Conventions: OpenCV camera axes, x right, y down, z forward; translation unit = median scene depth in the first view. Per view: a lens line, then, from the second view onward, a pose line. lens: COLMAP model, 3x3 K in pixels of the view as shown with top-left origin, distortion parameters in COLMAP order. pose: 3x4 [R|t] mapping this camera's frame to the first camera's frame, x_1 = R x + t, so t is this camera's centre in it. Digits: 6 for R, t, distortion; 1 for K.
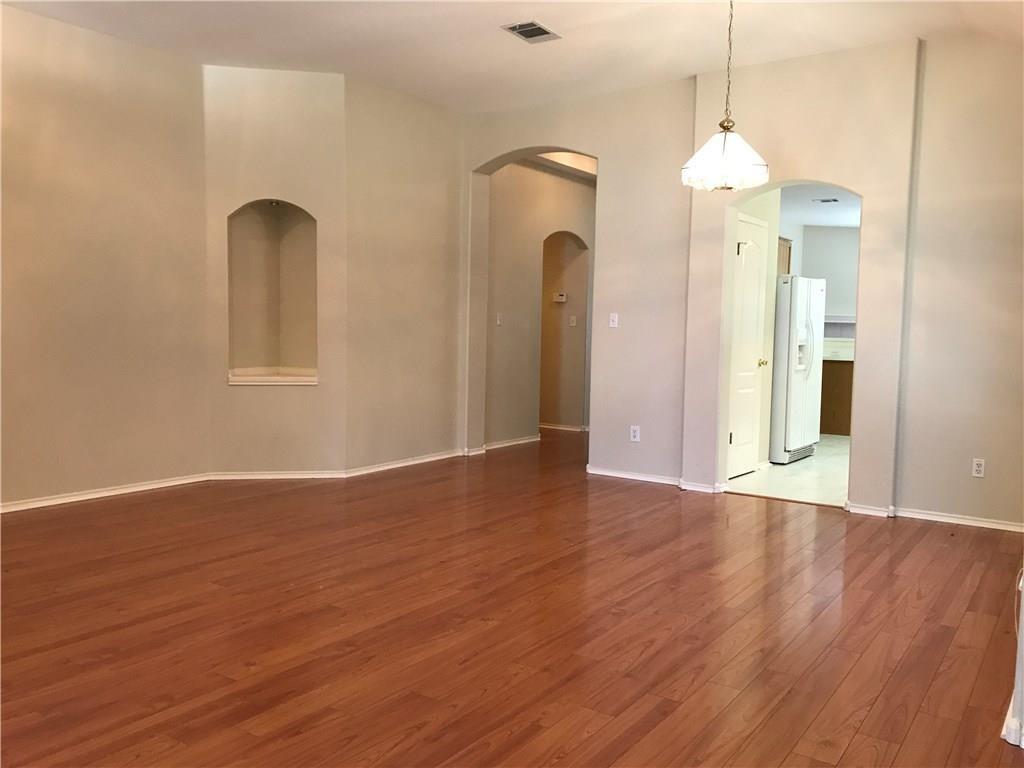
lens RADIAL K [[836.4, 0, 510.4], [0, 836.4, 376.2], [0, 0, 1]] dist [0.023536, -0.007849]
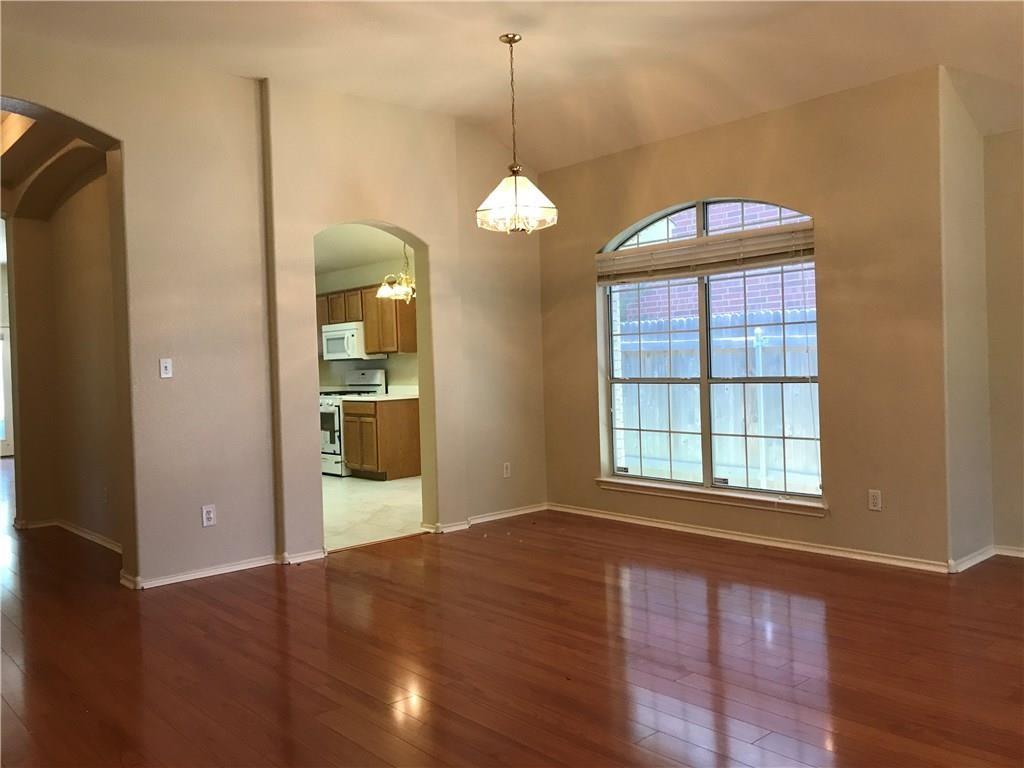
lens RADIAL K [[806.1, 0, 554.8], [0, 806.1, 365.5], [0, 0, 1]] dist [0.030183, -0.001954]
pose [[0.237469, -0.018676, 0.971216, -0.702526], [0.096810, 0.995293, -0.004532, -0.047493], [-0.966559, 0.095099, 0.238159, 0.730135]]
